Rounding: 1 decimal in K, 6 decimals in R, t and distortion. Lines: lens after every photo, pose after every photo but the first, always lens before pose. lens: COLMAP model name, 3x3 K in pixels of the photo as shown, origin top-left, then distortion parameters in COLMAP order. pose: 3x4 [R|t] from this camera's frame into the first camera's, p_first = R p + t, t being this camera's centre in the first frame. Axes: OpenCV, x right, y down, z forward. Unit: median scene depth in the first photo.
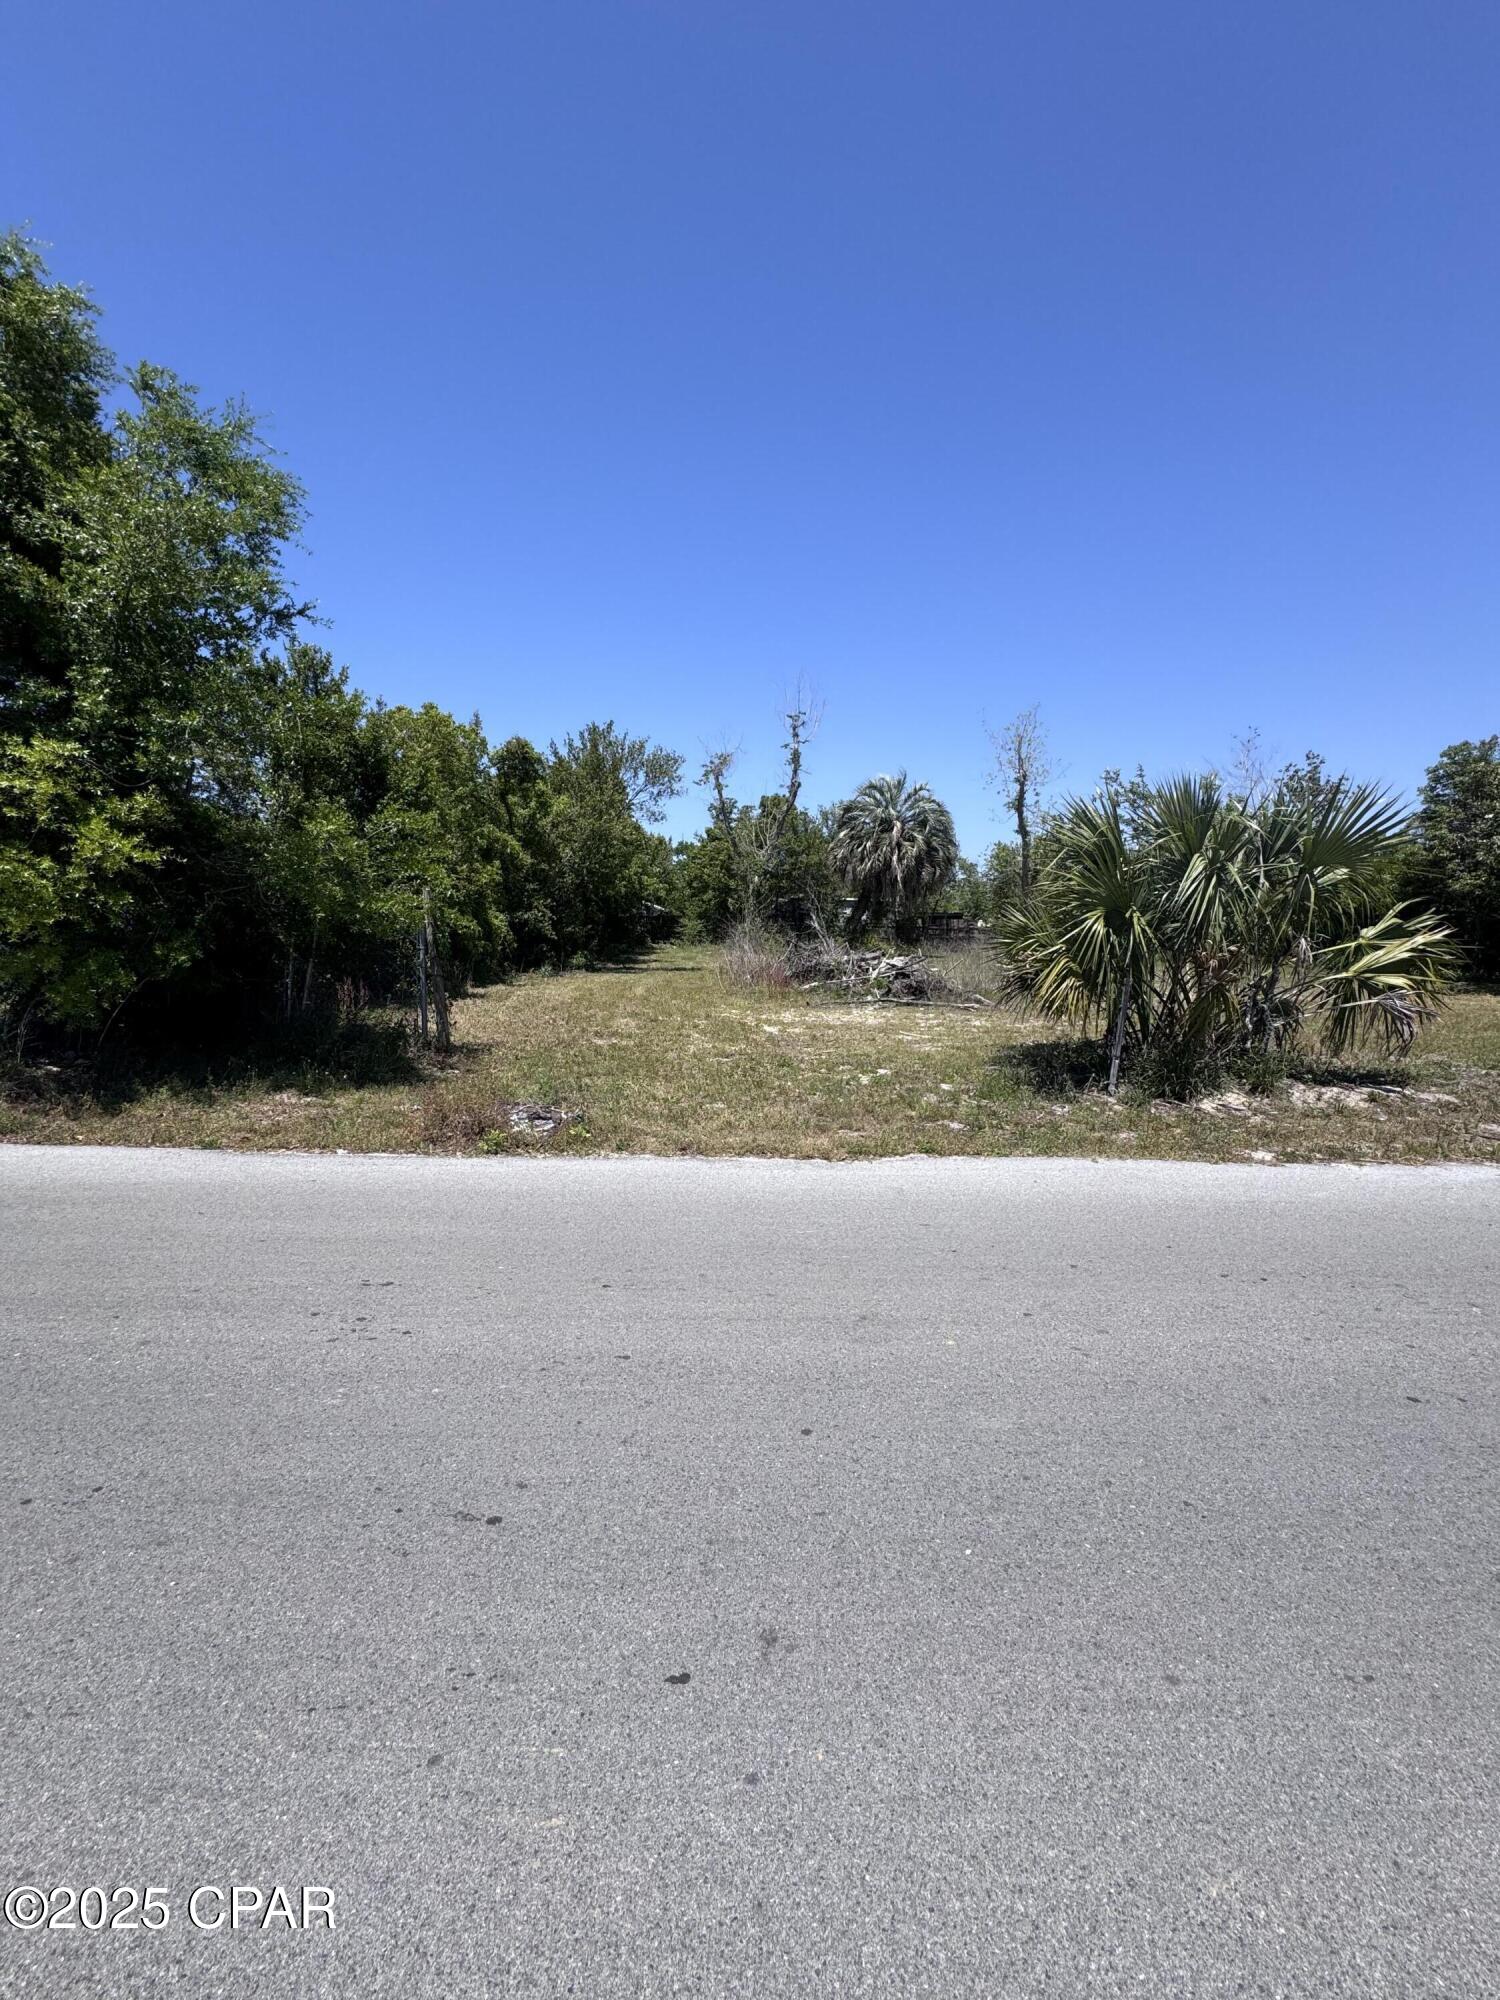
lens RADIAL K [[808.0, 0, 750.0], [0, 808.0, 1000.0], [0, 0, 1]] dist [-0.009517, 0.000091]
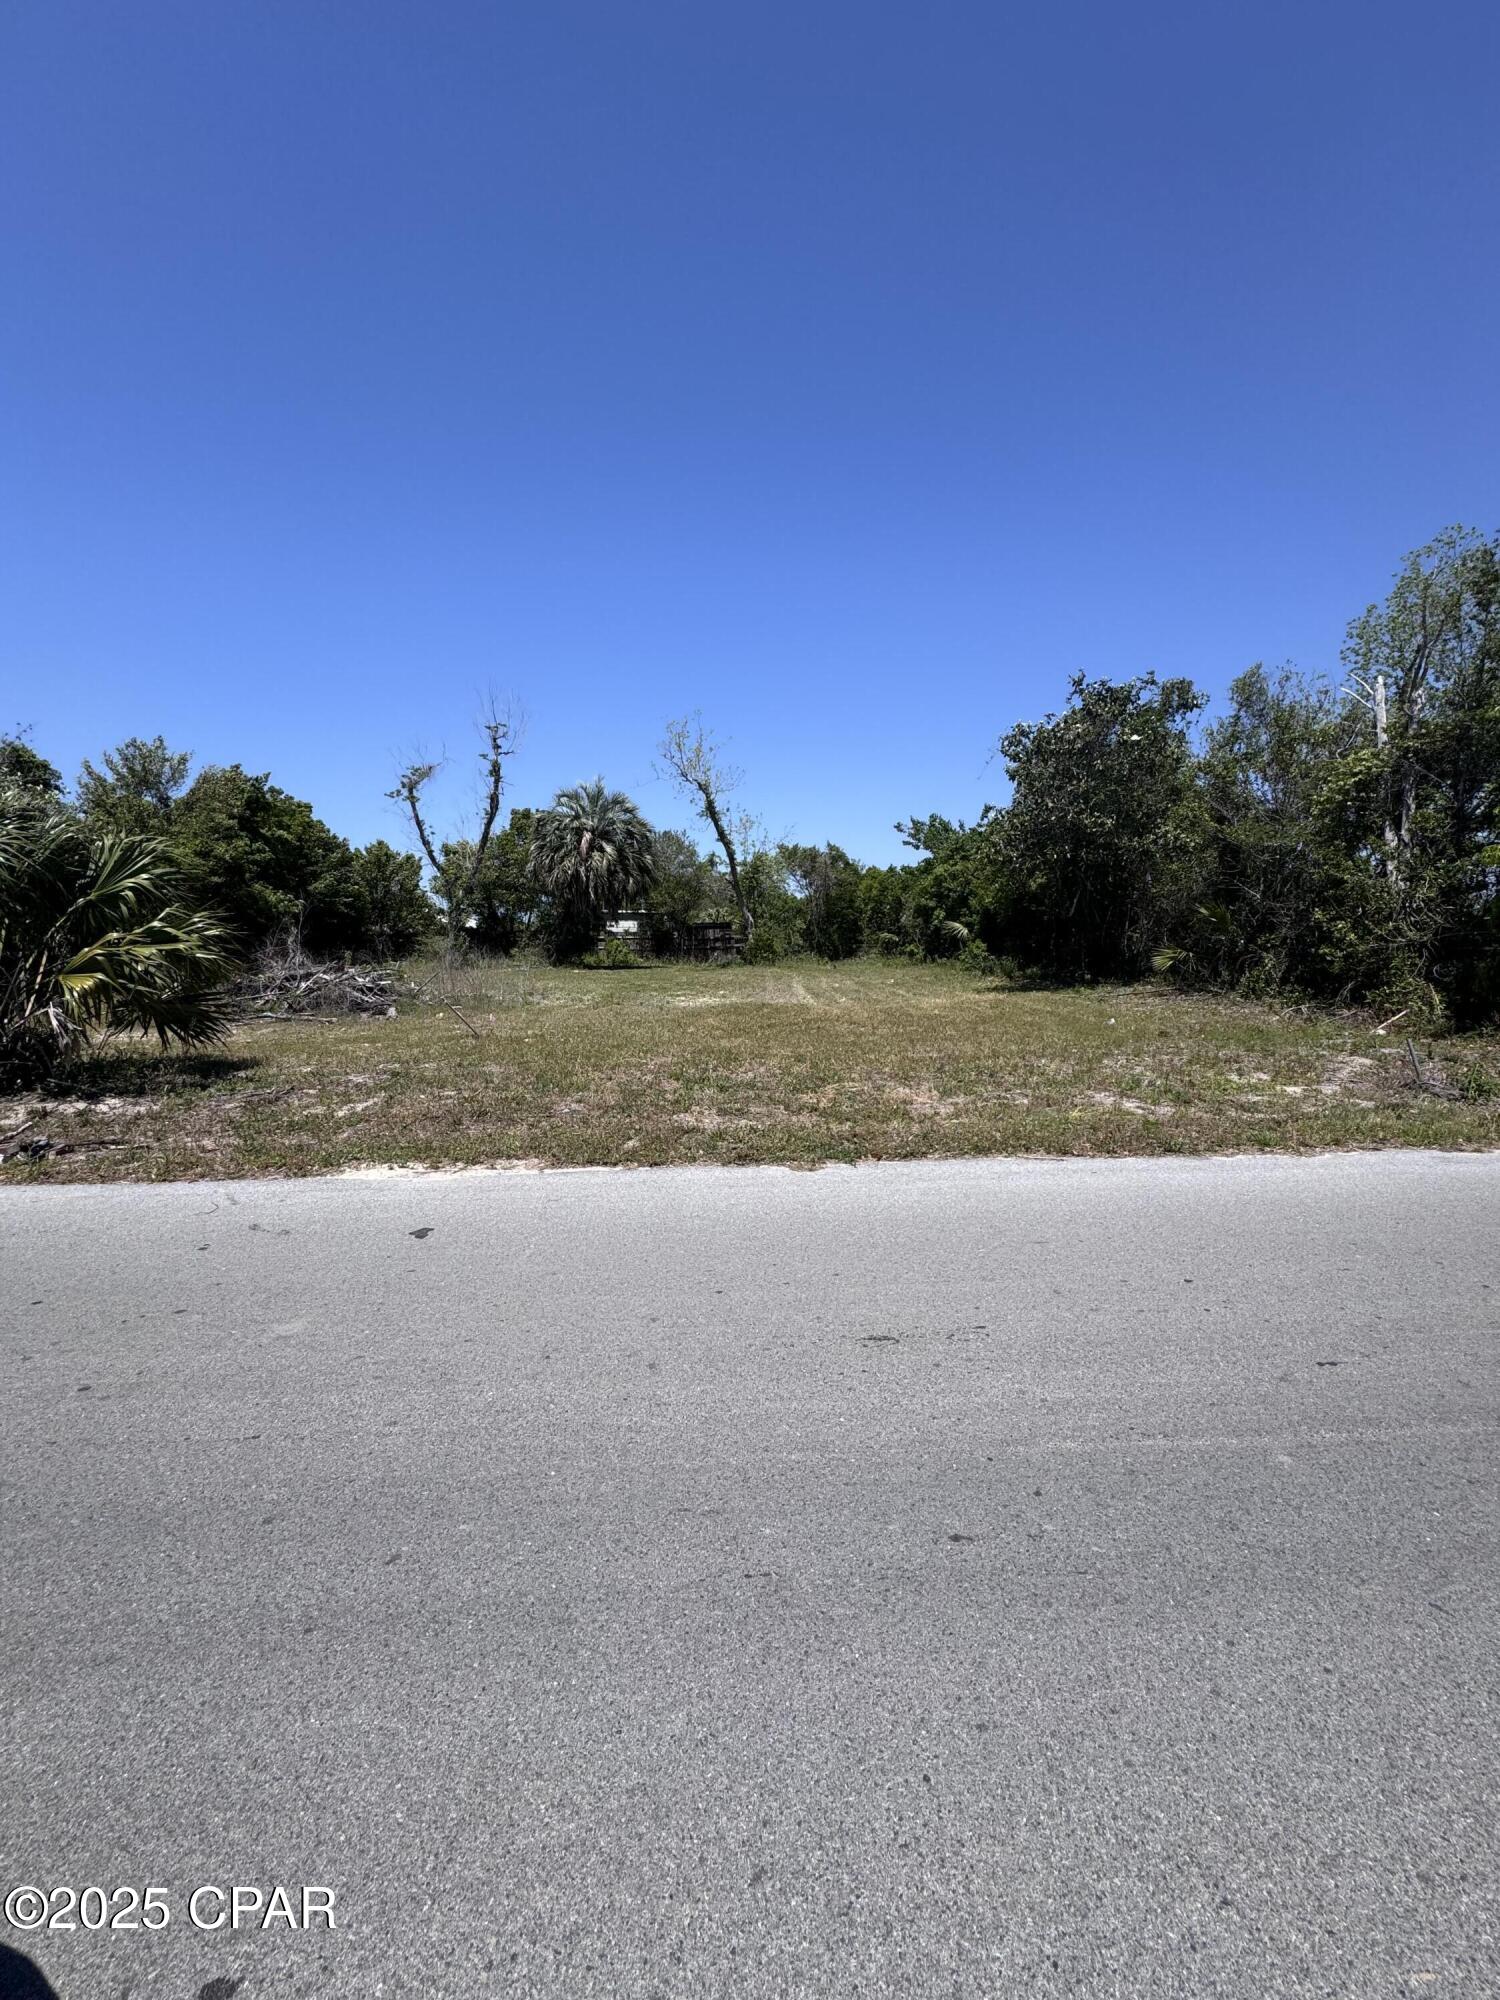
lens RADIAL K [[806.4, 0, 750.0], [0, 806.4, 1000.0], [0, 0, 1]] dist [-0.025149, -0.000377]
pose [[0.999810, -0.016305, 0.010702, 0.489236], [0.016395, 0.999830, -0.008384, -0.004054], [-0.010563, 0.008558, 0.999908, 0.016909]]
